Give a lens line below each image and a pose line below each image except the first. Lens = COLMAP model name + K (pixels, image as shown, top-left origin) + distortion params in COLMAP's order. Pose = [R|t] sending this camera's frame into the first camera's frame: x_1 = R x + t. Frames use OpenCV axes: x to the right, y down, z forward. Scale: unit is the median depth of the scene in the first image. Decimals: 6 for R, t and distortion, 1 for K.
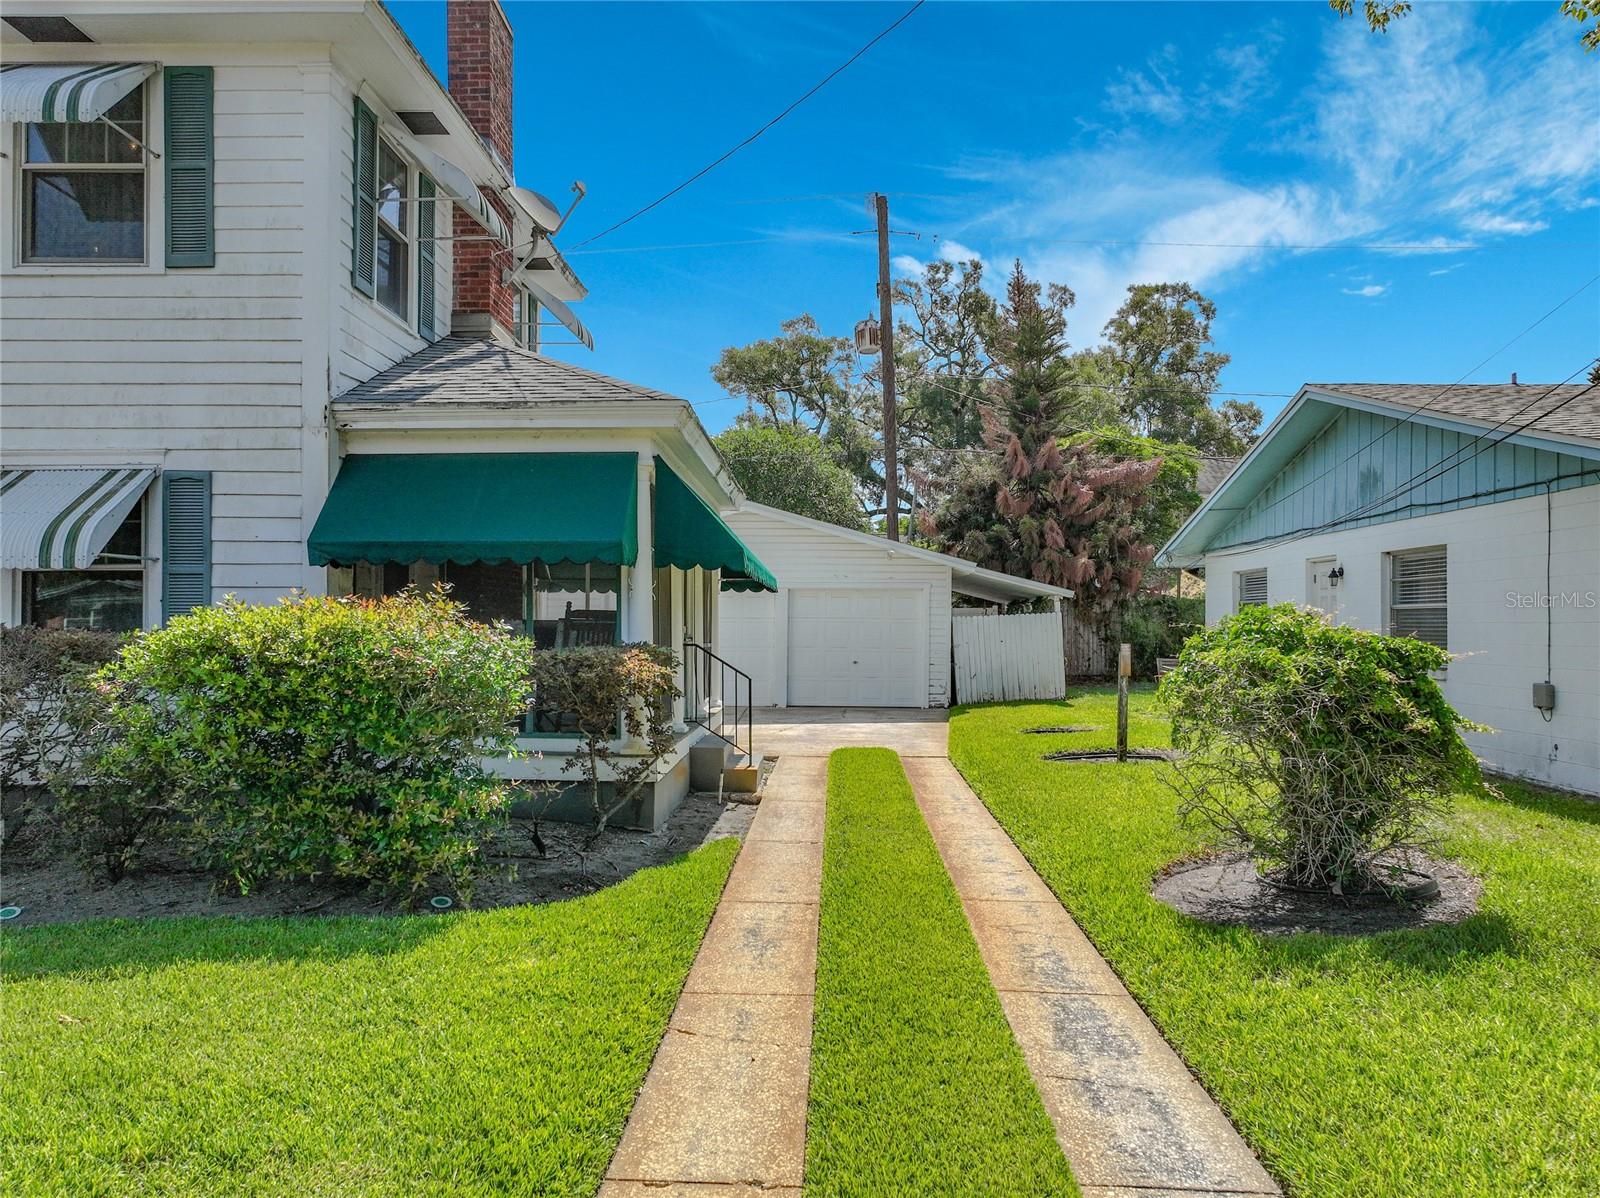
lens RADIAL K [[1137.4, 0, 802.6], [0, 1137.4, 604.3], [0, 0, 1]] dist [-0.006233, 0.022967]
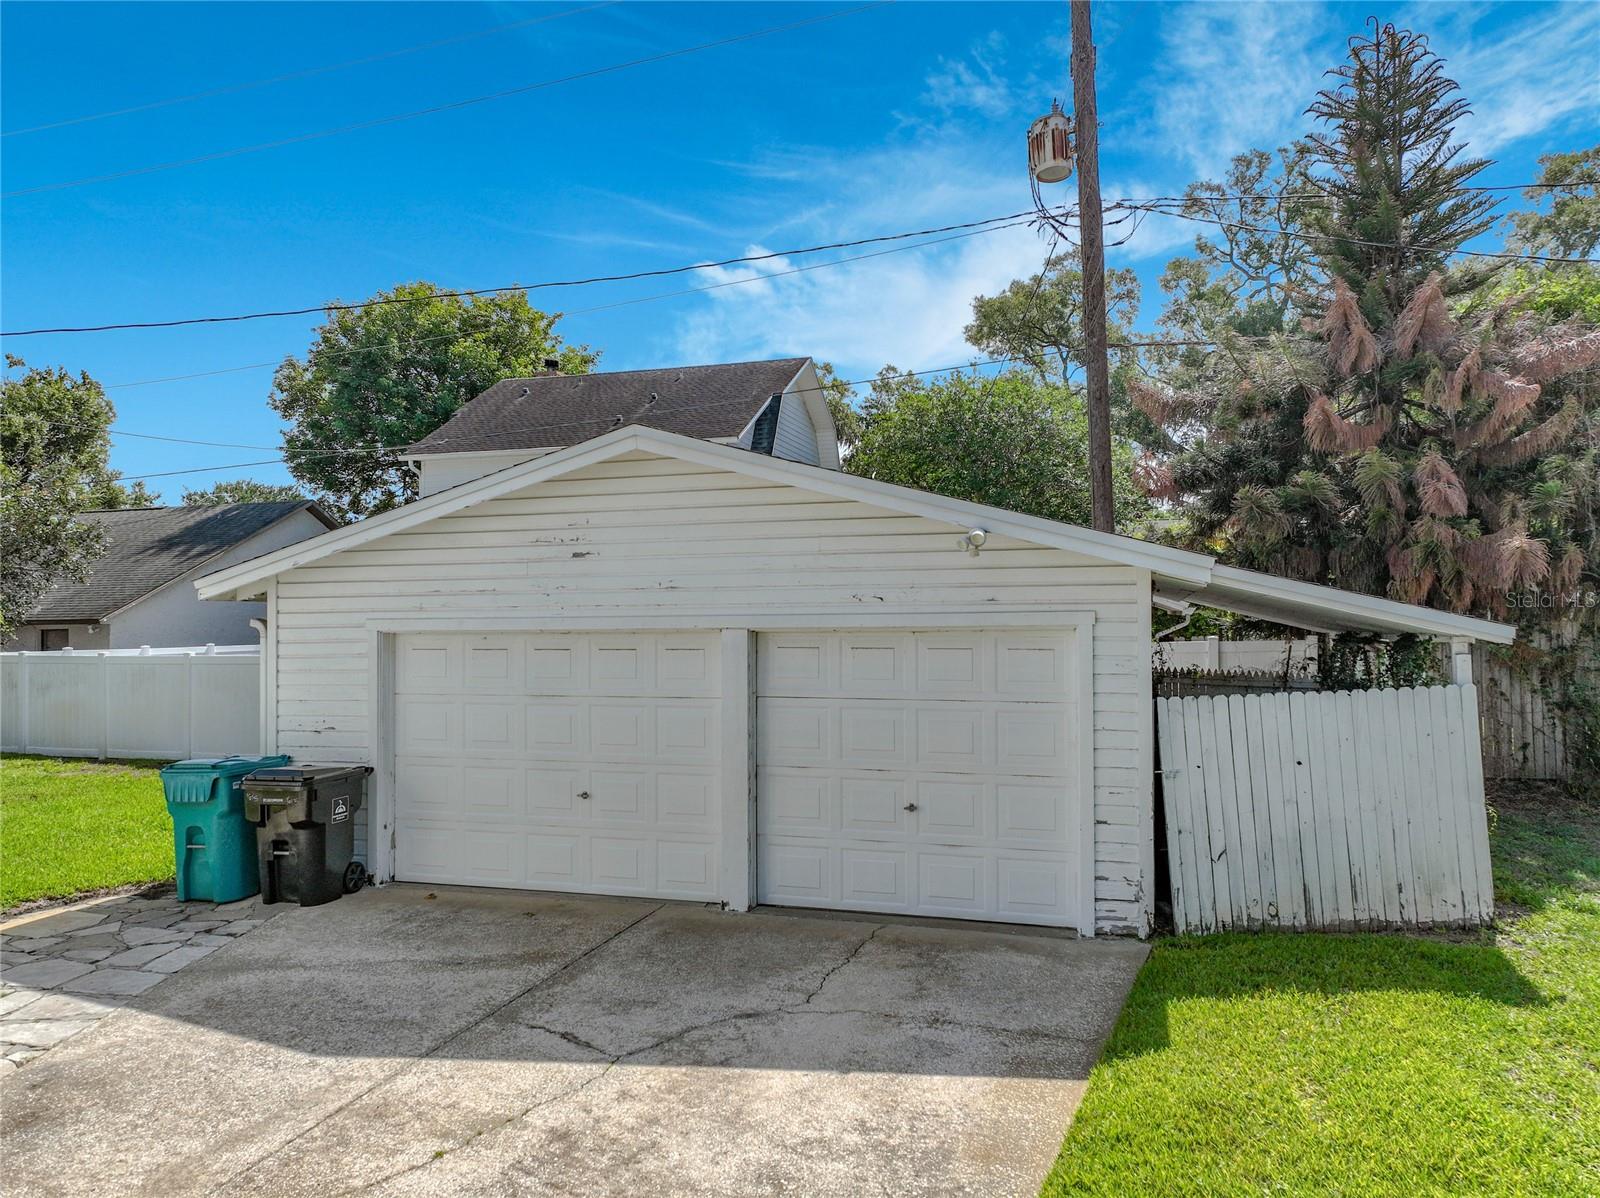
lens RADIAL K [[1137.4, 0, 800.0], [0, 1137.4, 600.1], [0, 0, 1]] dist [-0.006233, 0.022967]
pose [[0.959691, -0.017285, -0.280526, 0.289030], [0.017044, 0.999849, -0.003297, -0.053636], [0.280541, -0.001617, 0.959841, 1.389717]]
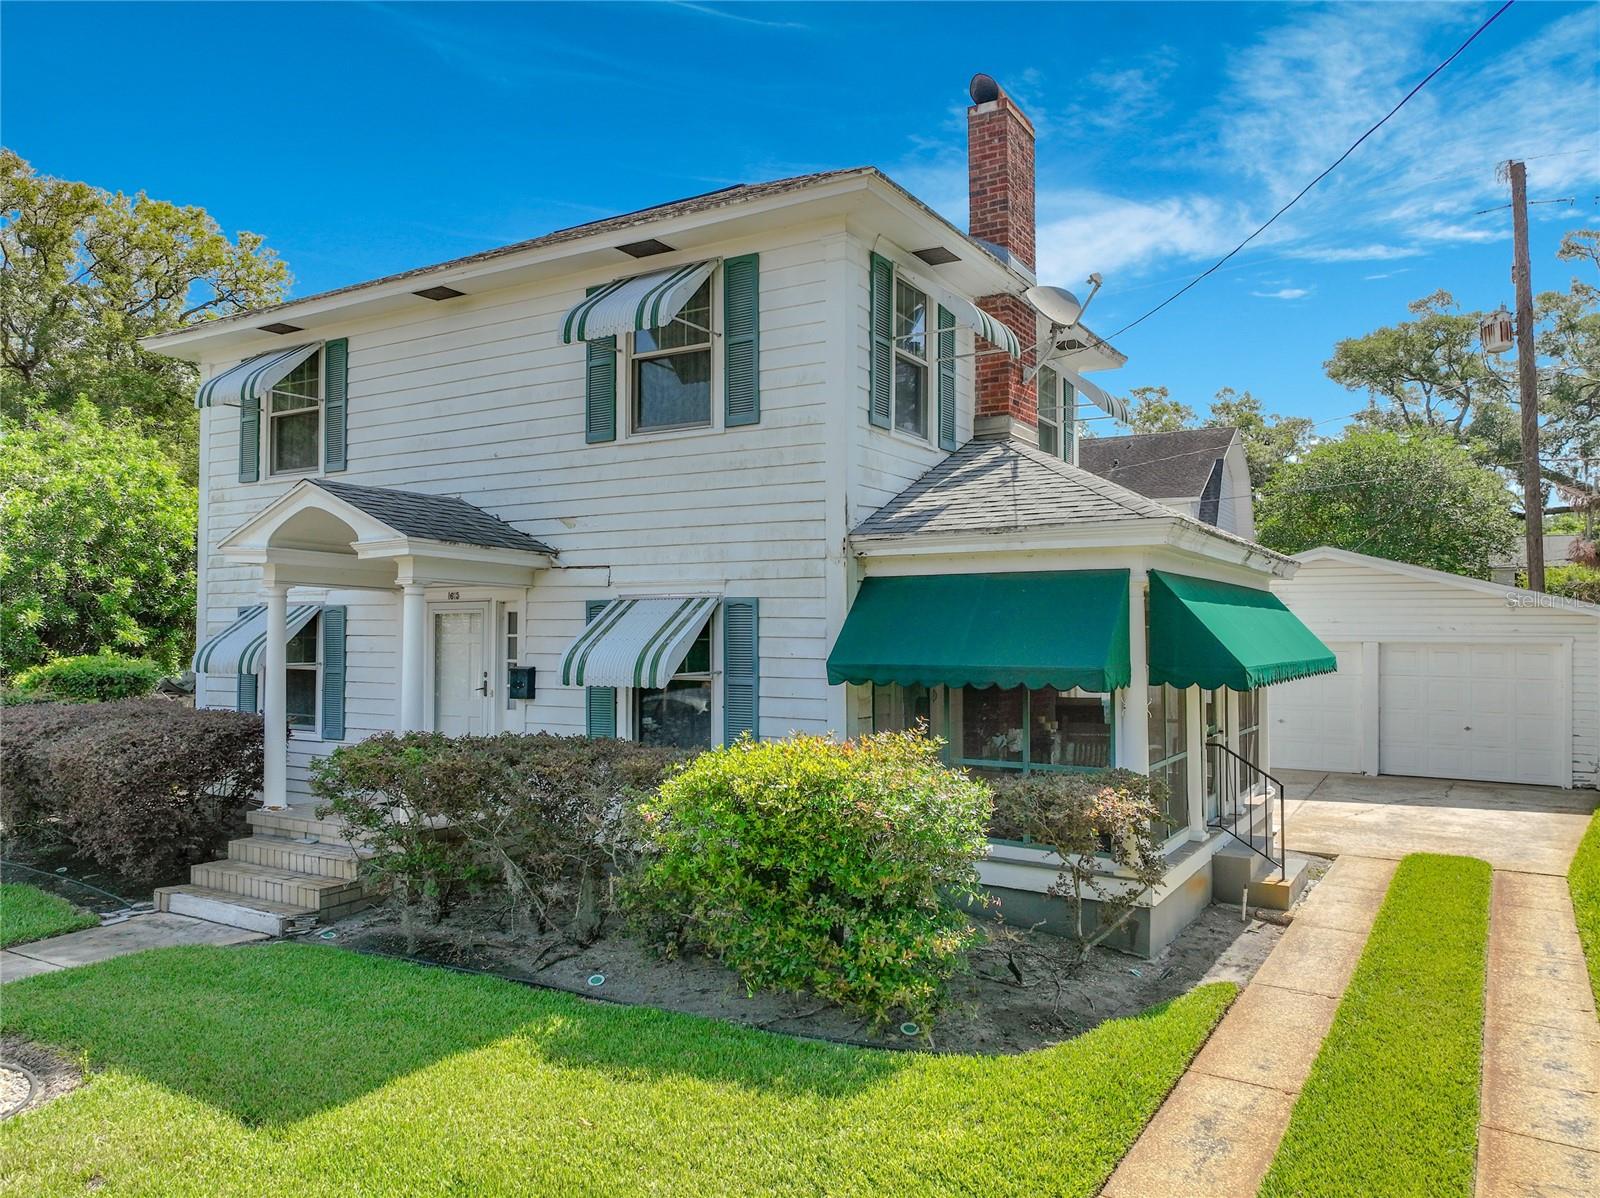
lens RADIAL K [[1137.4, 0, 802.6], [0, 1137.4, 605.6], [0, 0, 1]] dist [-0.006233, 0.022967]
pose [[0.866145, -0.008651, -0.499717, 0.096786], [0.006948, 0.999962, -0.005268, -0.095312], [0.499744, 0.001091, 0.866172, 0.009047]]
